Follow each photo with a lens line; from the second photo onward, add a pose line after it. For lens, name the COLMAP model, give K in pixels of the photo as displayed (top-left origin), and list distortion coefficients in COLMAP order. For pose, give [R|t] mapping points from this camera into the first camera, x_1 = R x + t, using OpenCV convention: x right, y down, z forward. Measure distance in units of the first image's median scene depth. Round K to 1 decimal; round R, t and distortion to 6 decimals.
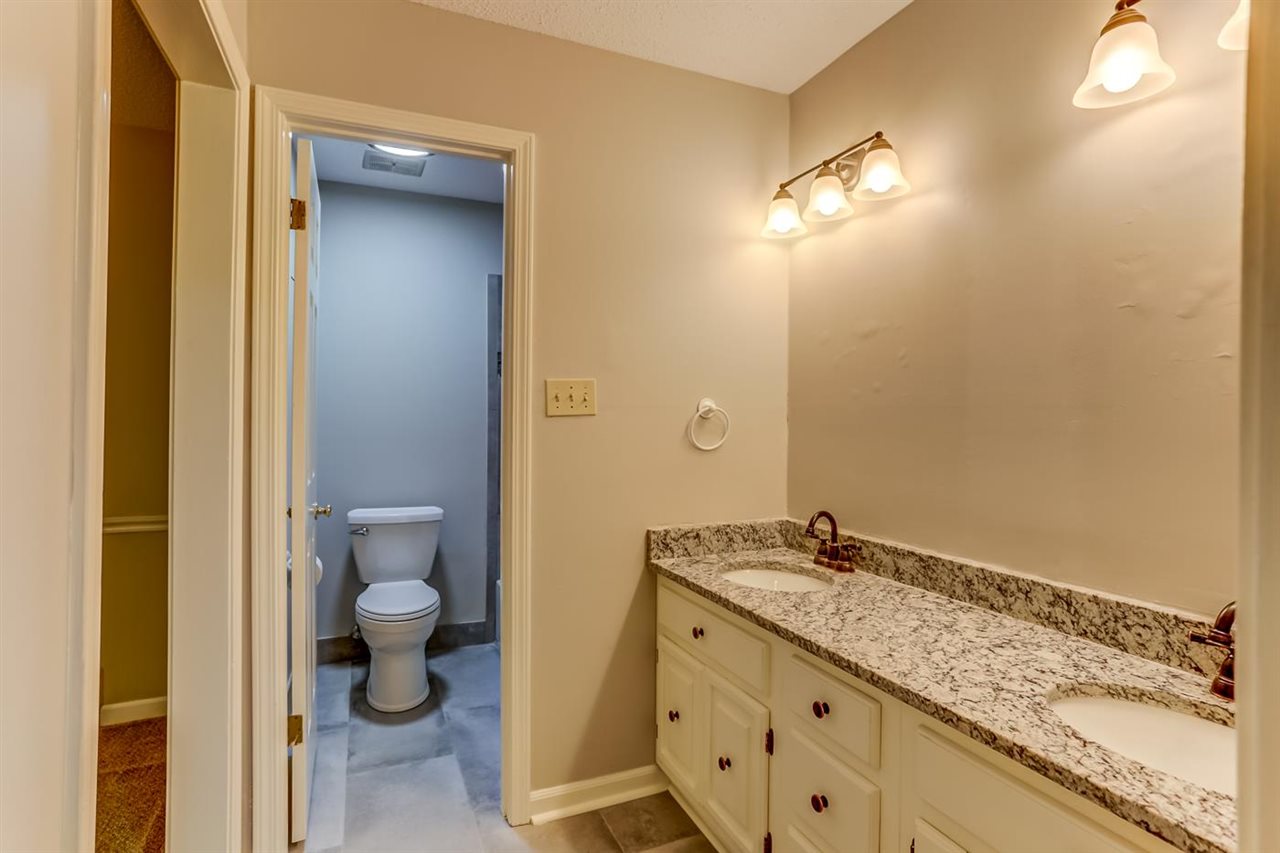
lens RADIAL K [[623.1, 0, 637.0], [0, 623.1, 414.2], [0, 0, 1]] dist [0.022648, 0.001029]
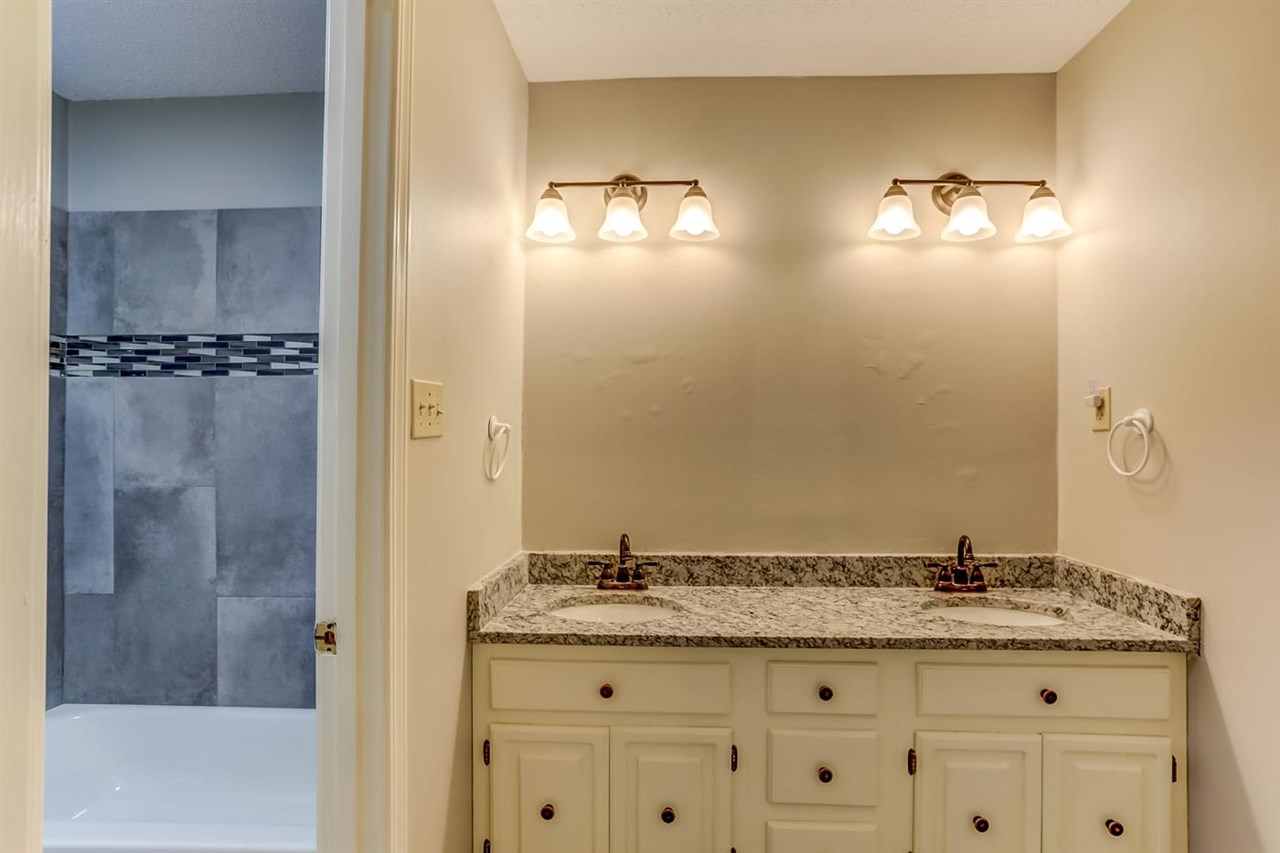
lens RADIAL K [[664.6, 0, 645.9], [0, 664.6, 430.5], [0, 0, 1]] dist [-0.042396, 0.017167]
pose [[0.476411, 0.009327, 0.879173, -0.816426], [-0.001808, 0.999952, -0.009629, 0.002202], [-0.879221, 0.002998, 0.476405, 0.625504]]
